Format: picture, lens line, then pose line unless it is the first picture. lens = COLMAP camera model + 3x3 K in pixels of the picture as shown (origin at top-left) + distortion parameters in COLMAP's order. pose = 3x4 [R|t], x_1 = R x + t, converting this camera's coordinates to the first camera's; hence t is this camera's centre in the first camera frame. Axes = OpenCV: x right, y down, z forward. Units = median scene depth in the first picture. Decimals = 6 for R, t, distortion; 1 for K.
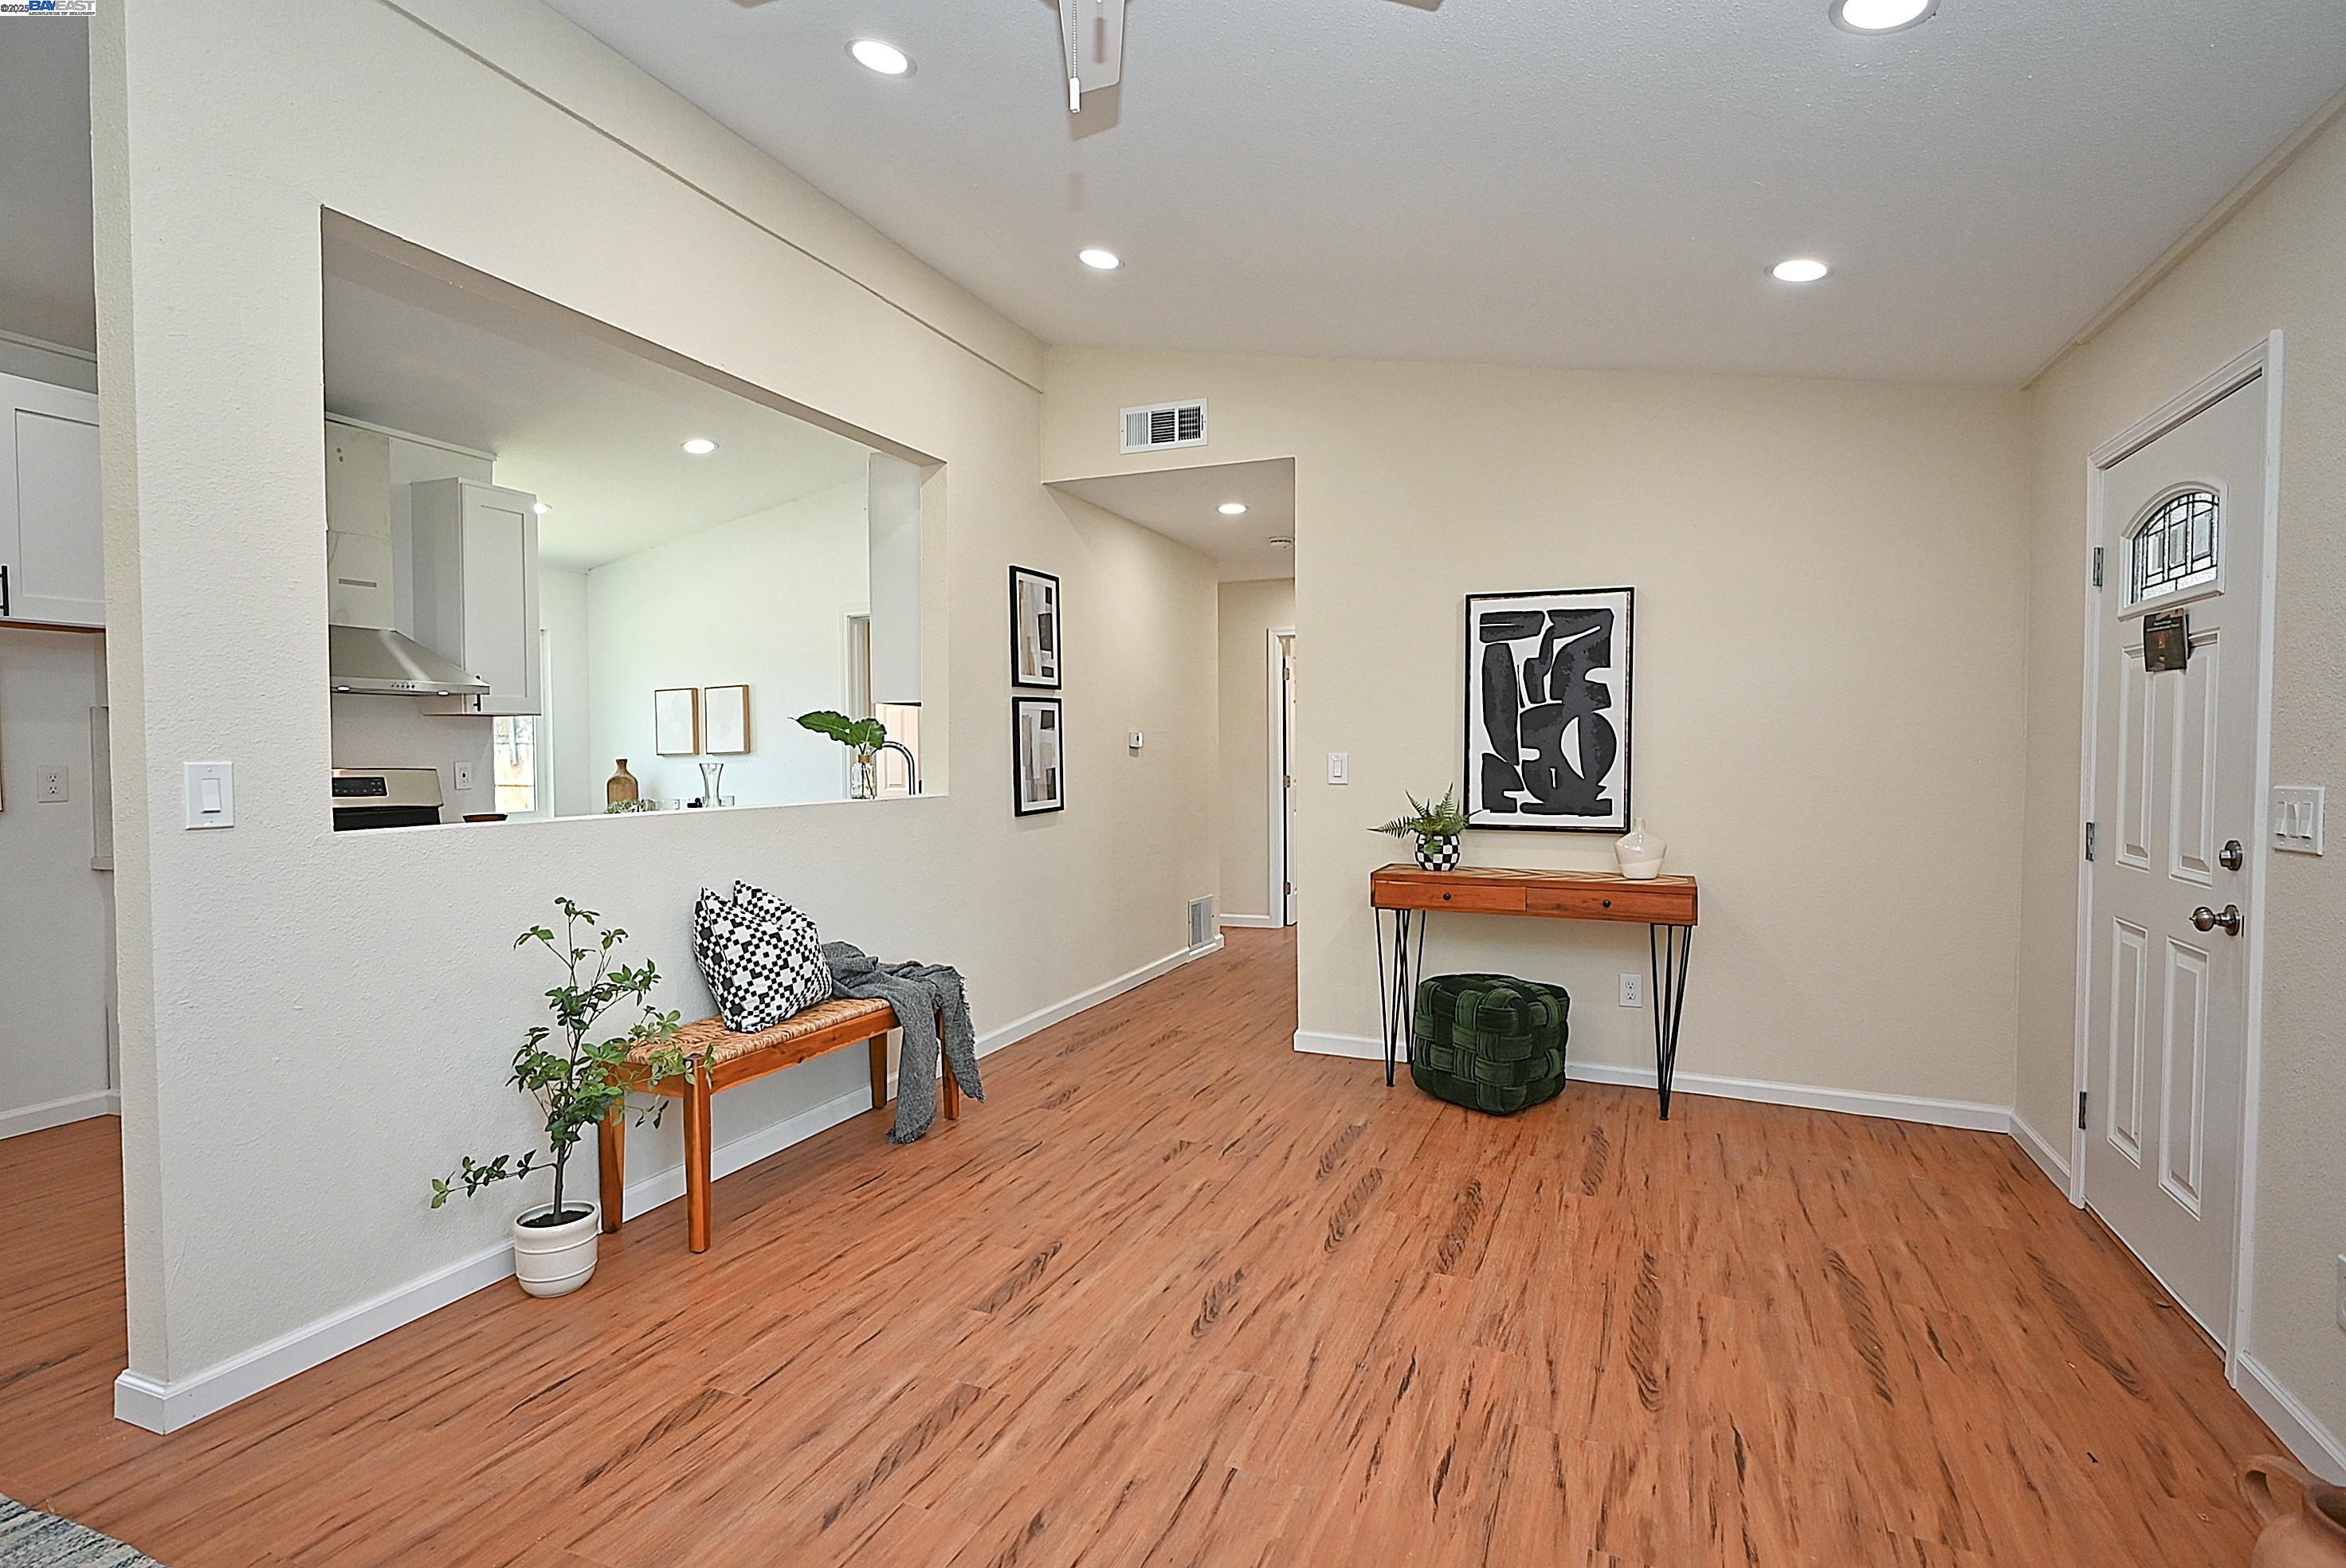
lens RADIAL K [[1164.4, 0, 1172.7], [0, 1164.4, 789.0], [0, 0, 1]] dist [-0.007192, 0.000557]
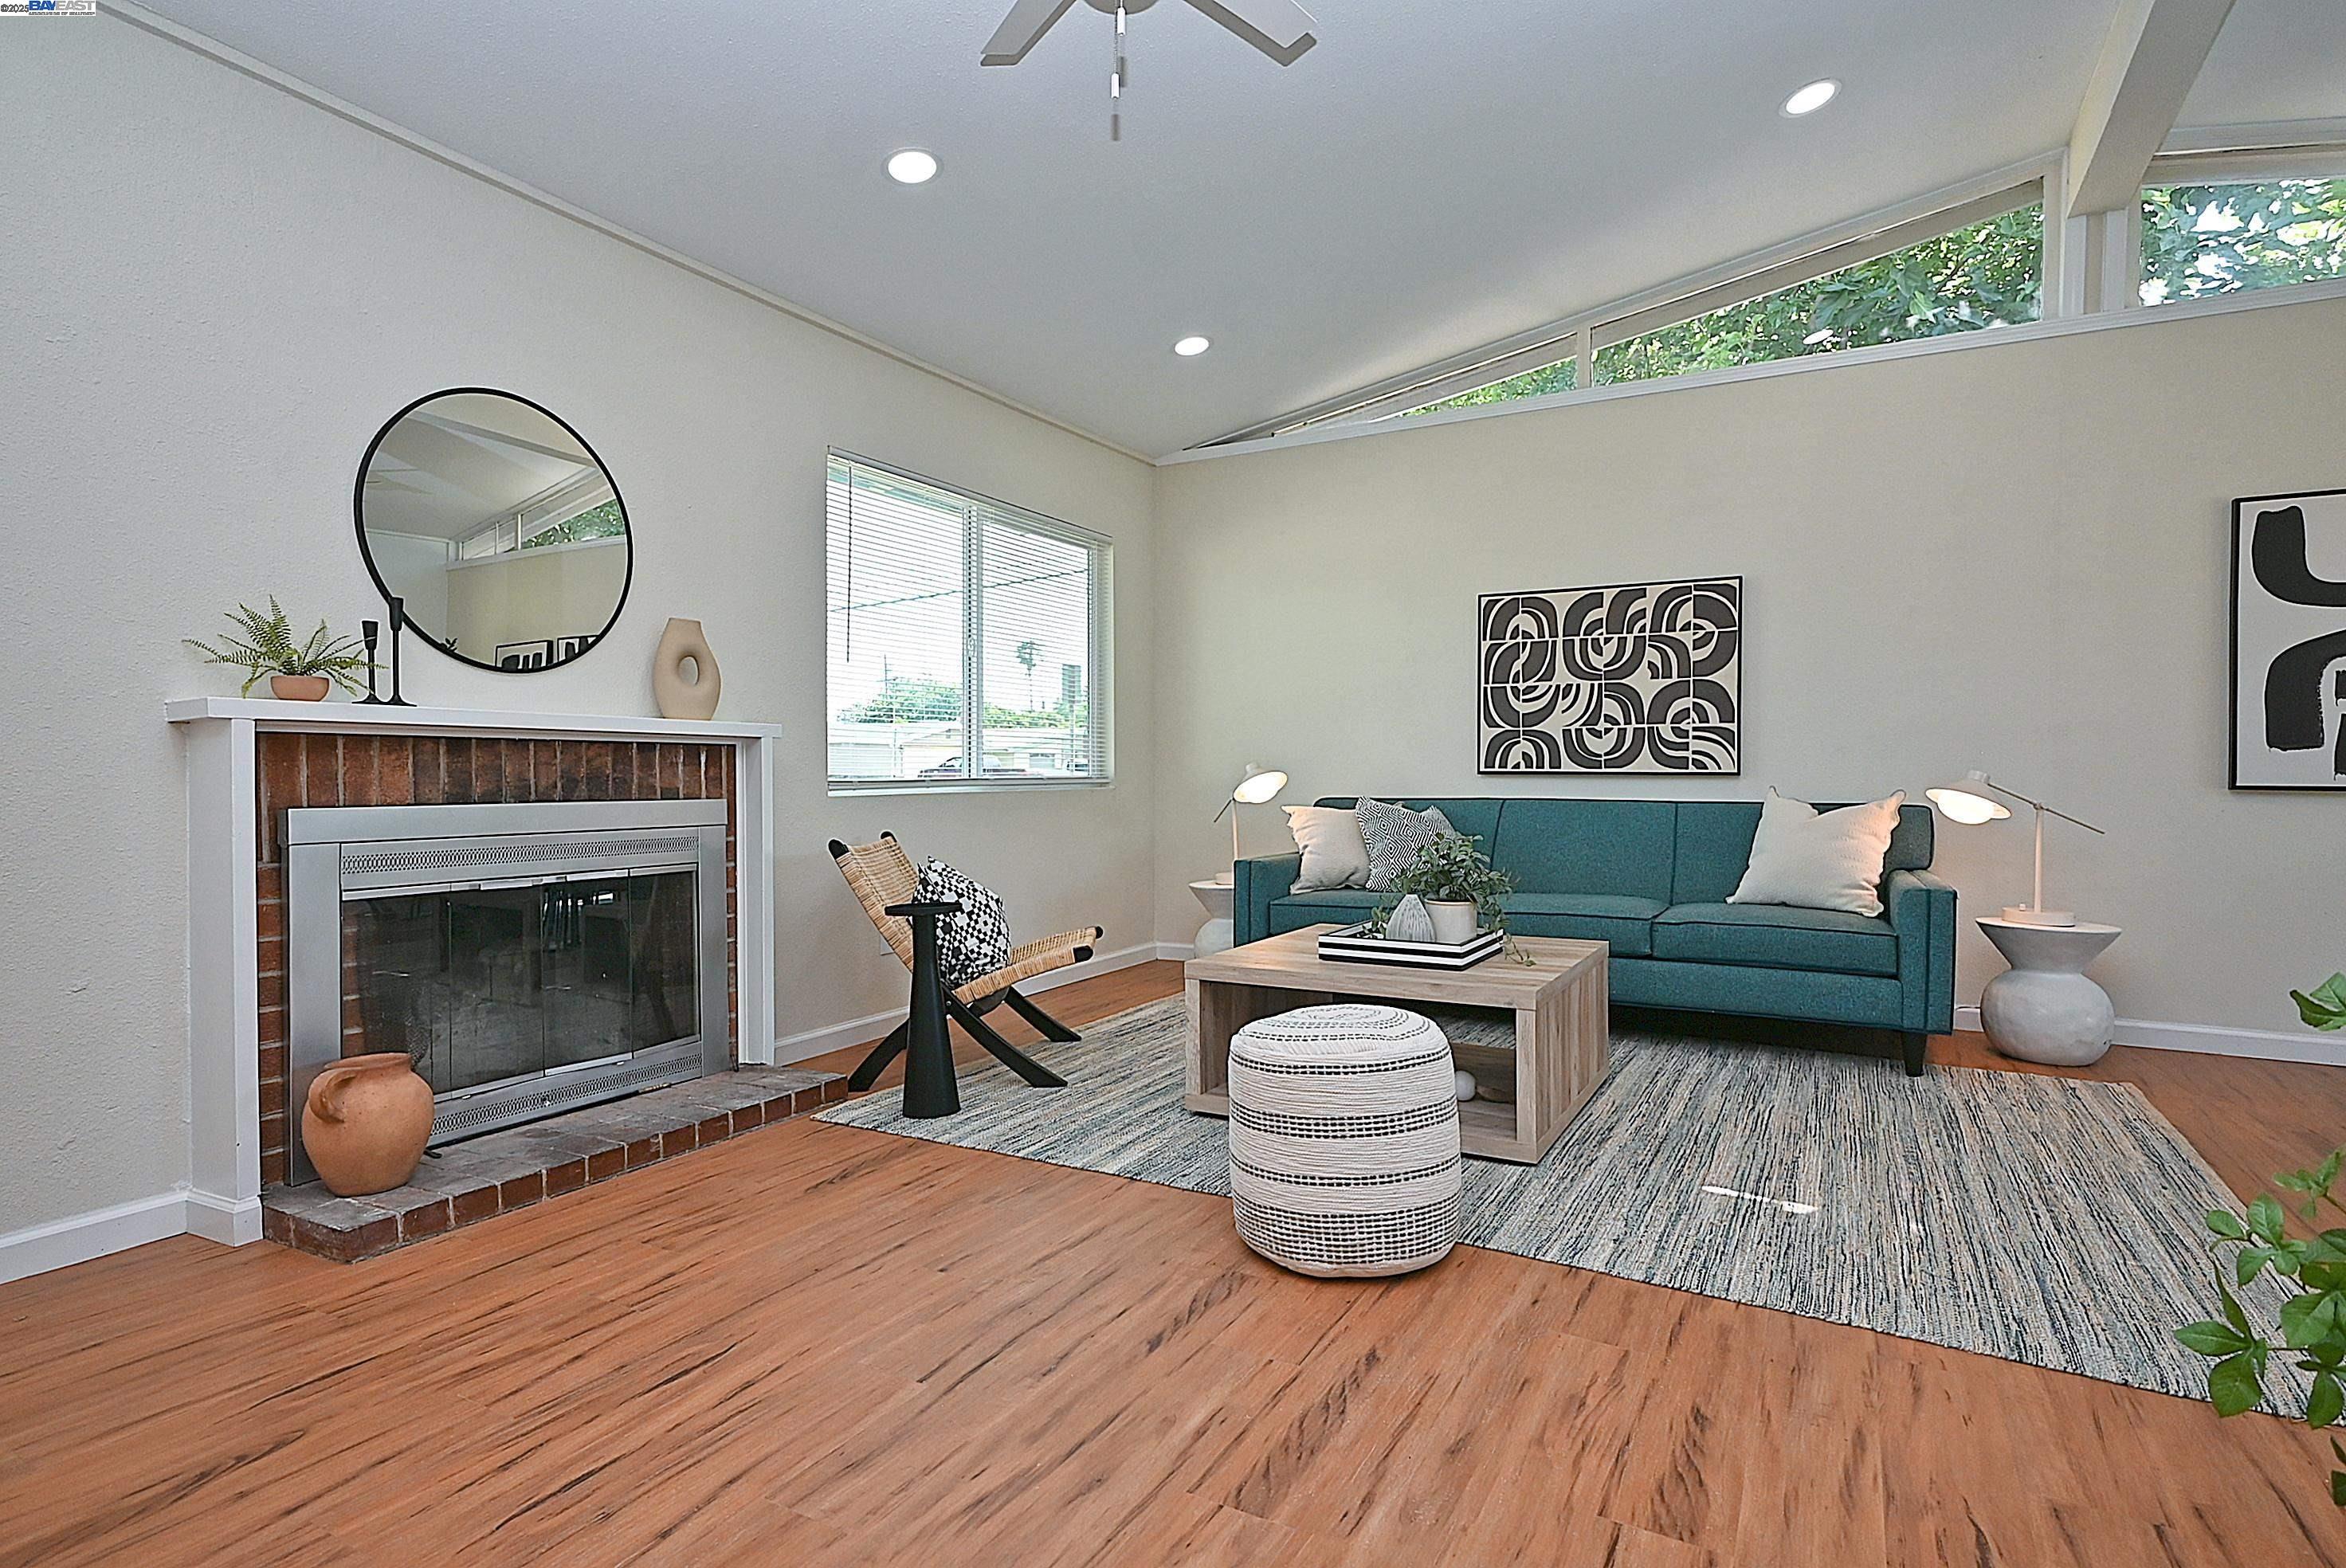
lens RADIAL K [[1168.0, 0, 1173.2], [0, 1168.0, 784.6], [0, 0, 1]] dist [-0.003432, 0.000737]
pose [[-0.992584, -0.003280, 0.121514, -0.110009], [0.002498, 0.998874, 0.047369, 0.053401], [-0.121532, 0.047321, -0.991459, 0.853289]]
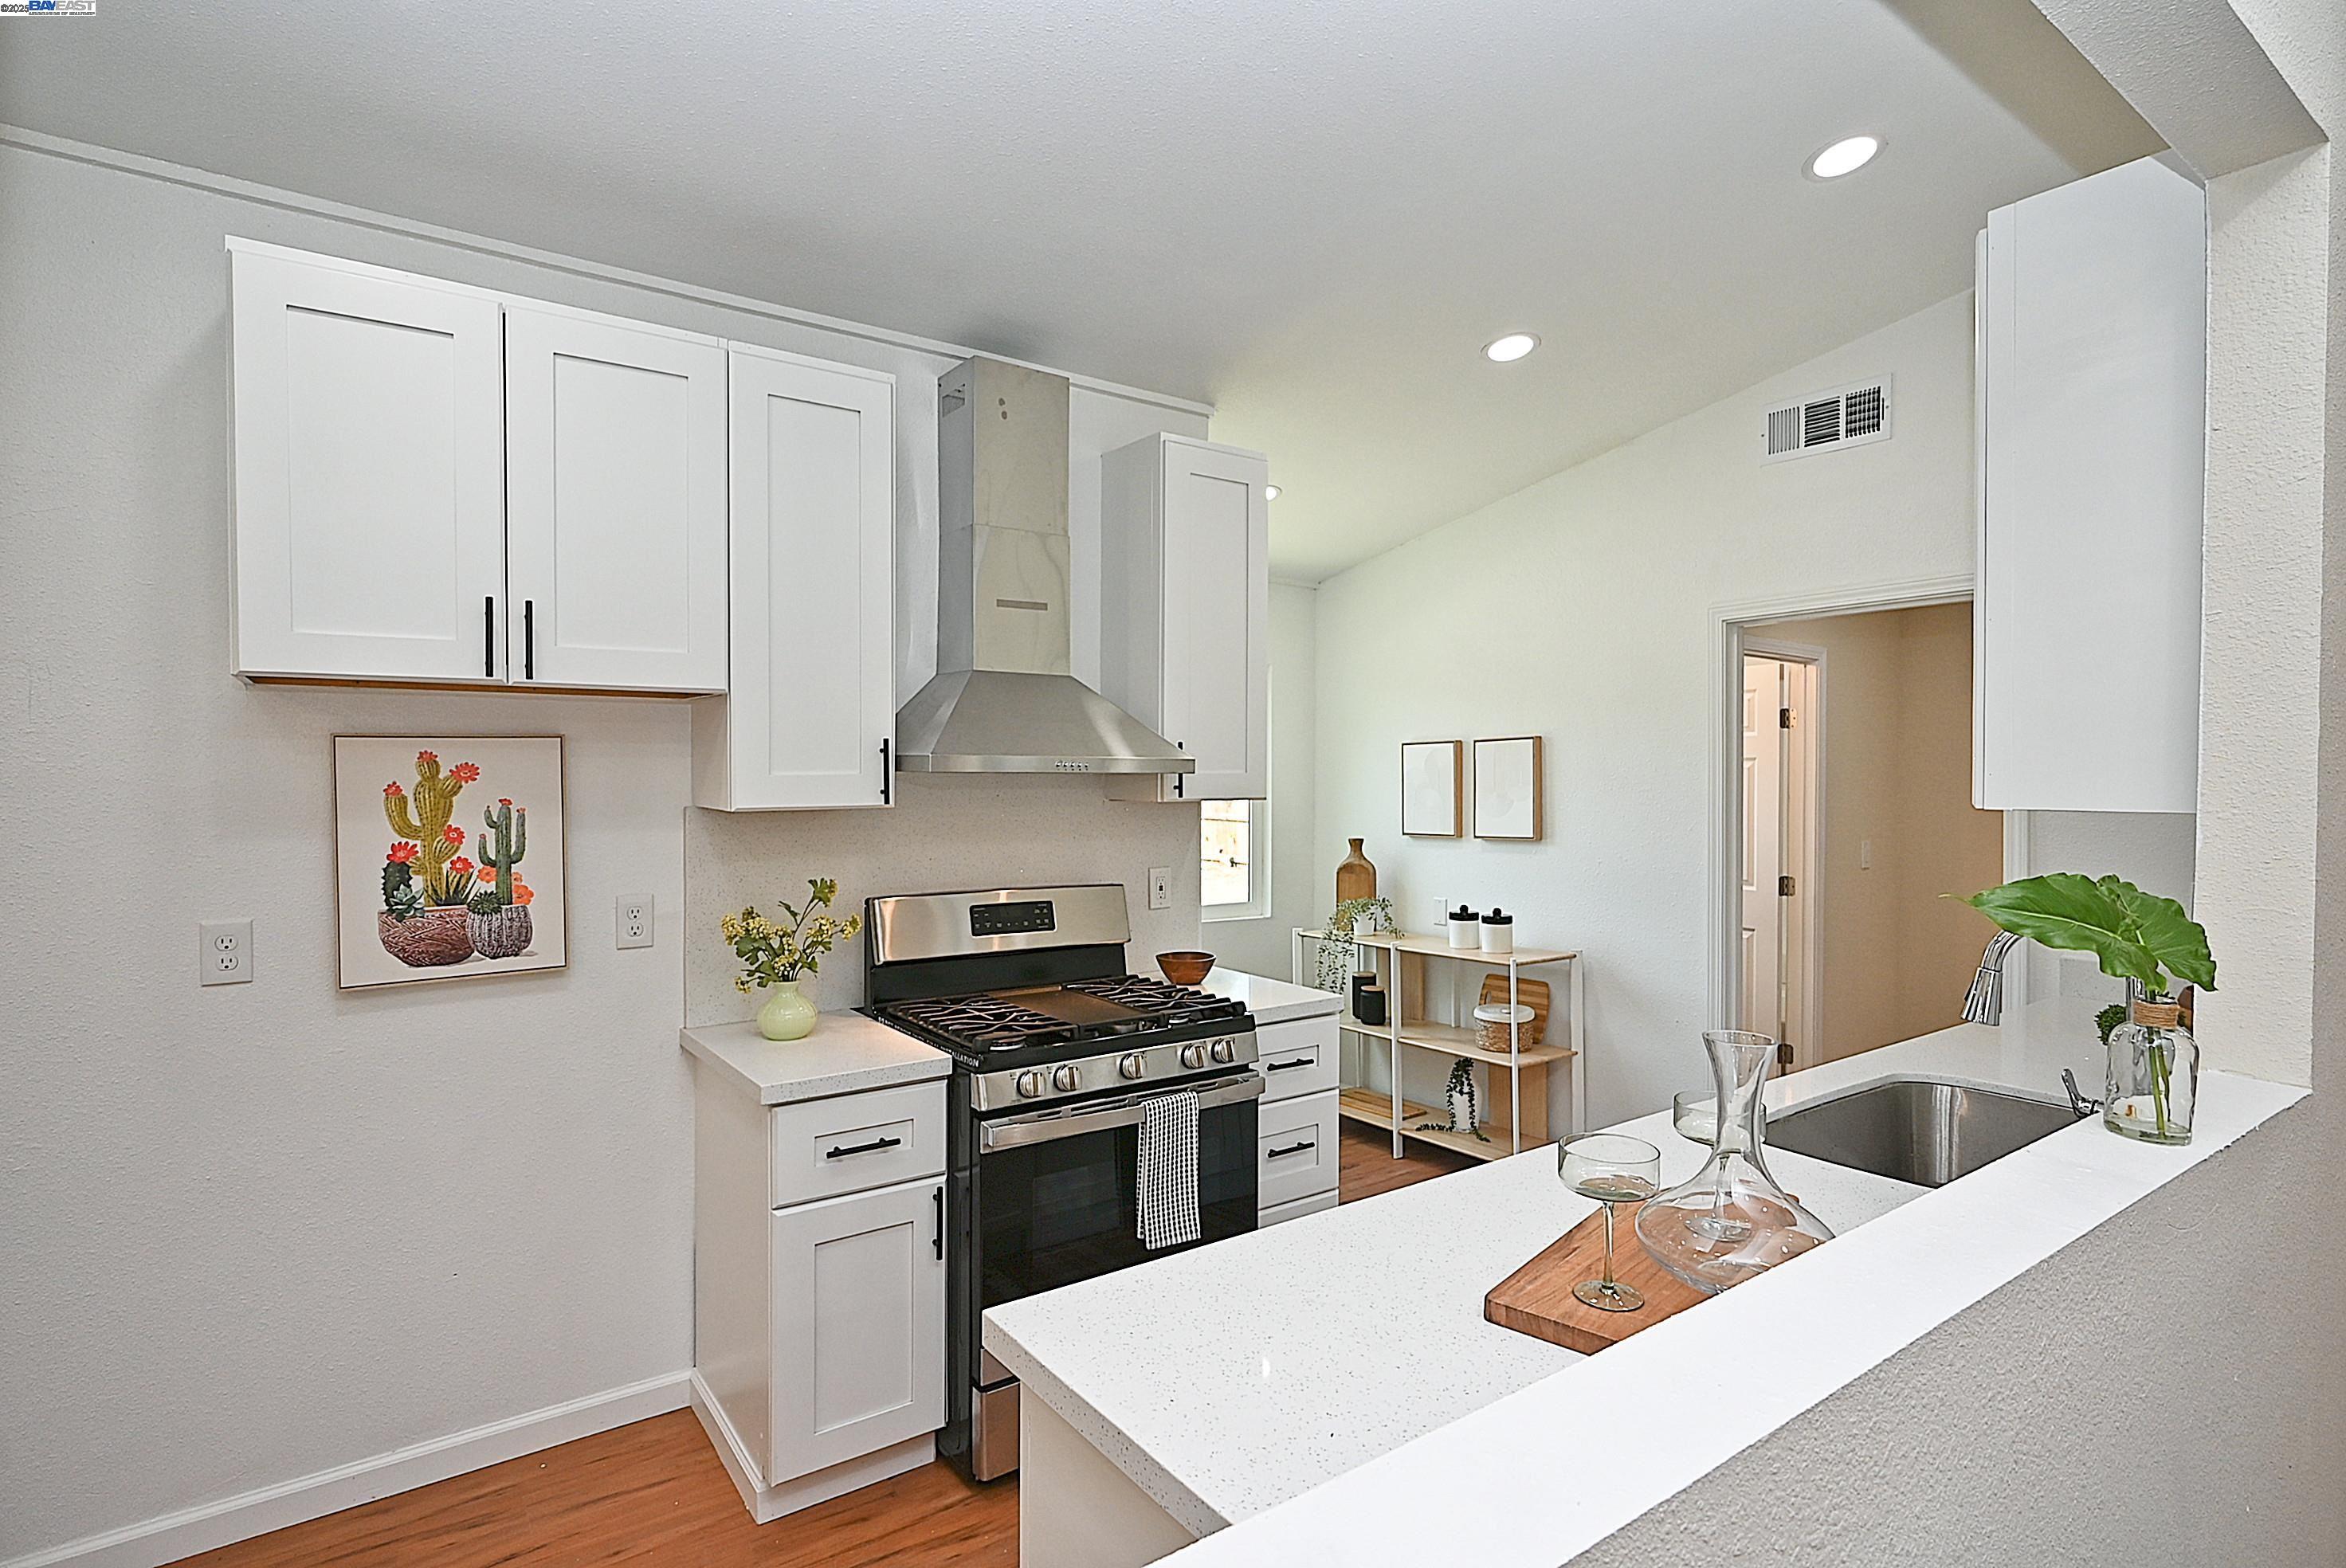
lens RADIAL K [[1168.0, 0, 1173.2], [0, 1168.0, 784.6], [0, 0, 1]] dist [-0.003432, 0.000737]
pose [[0.847760, 0.012412, -0.530236, -0.311733], [-0.024364, 0.999582, -0.015557, -0.075963], [0.529821, 0.026107, 0.847708, 0.542575]]
